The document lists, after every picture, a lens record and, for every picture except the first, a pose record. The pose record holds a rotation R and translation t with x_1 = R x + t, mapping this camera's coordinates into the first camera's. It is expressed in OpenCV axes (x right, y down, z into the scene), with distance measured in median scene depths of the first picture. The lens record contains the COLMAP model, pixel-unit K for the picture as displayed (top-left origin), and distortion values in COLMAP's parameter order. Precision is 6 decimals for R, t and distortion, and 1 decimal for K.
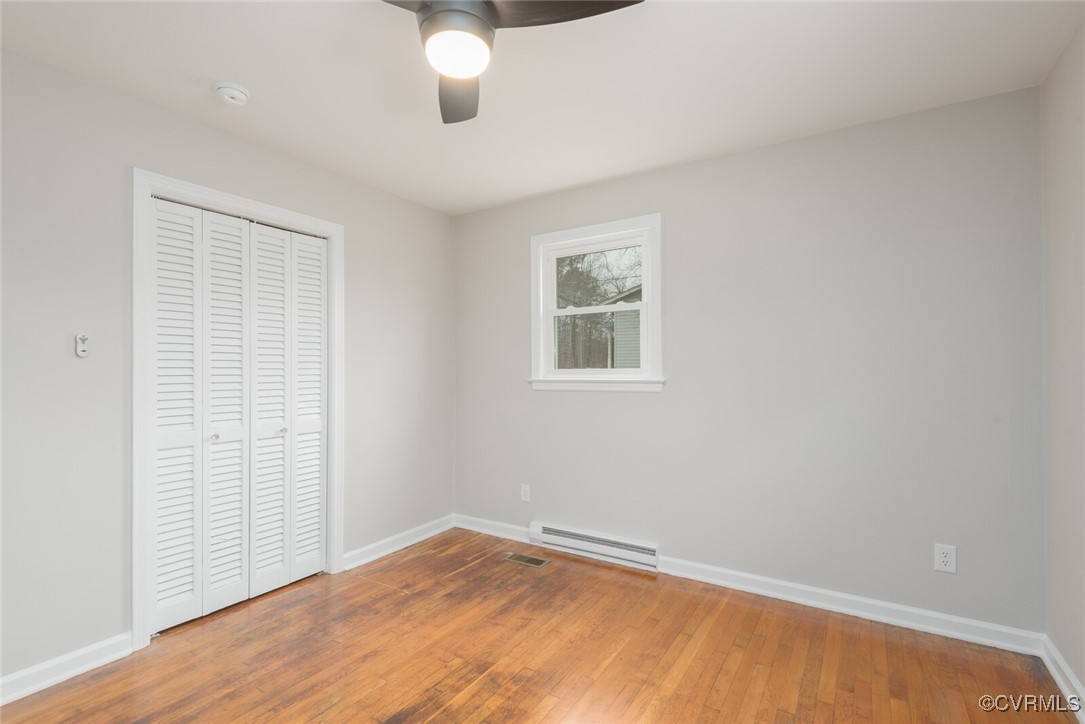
lens RADIAL K [[509.5, 0, 545.7], [0, 509.5, 358.2], [0, 0, 1]] dist [0.029398, -0.009708]
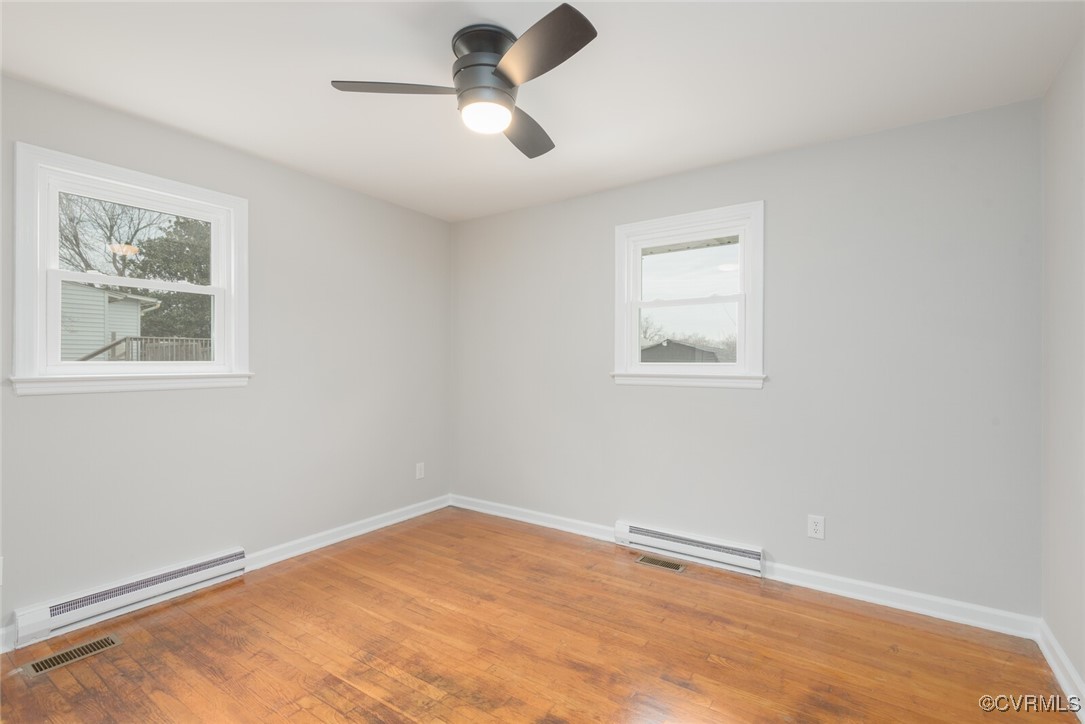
lens RADIAL K [[509.5, 0, 545.7], [0, 509.5, 358.2], [0, 0, 1]] dist [0.029398, -0.009708]
pose [[0.021229, 0.013343, 0.999686, -0.851064], [-0.023953, 0.999631, -0.012833, 0.014838], [-0.999488, -0.023673, 0.021541, 0.487887]]
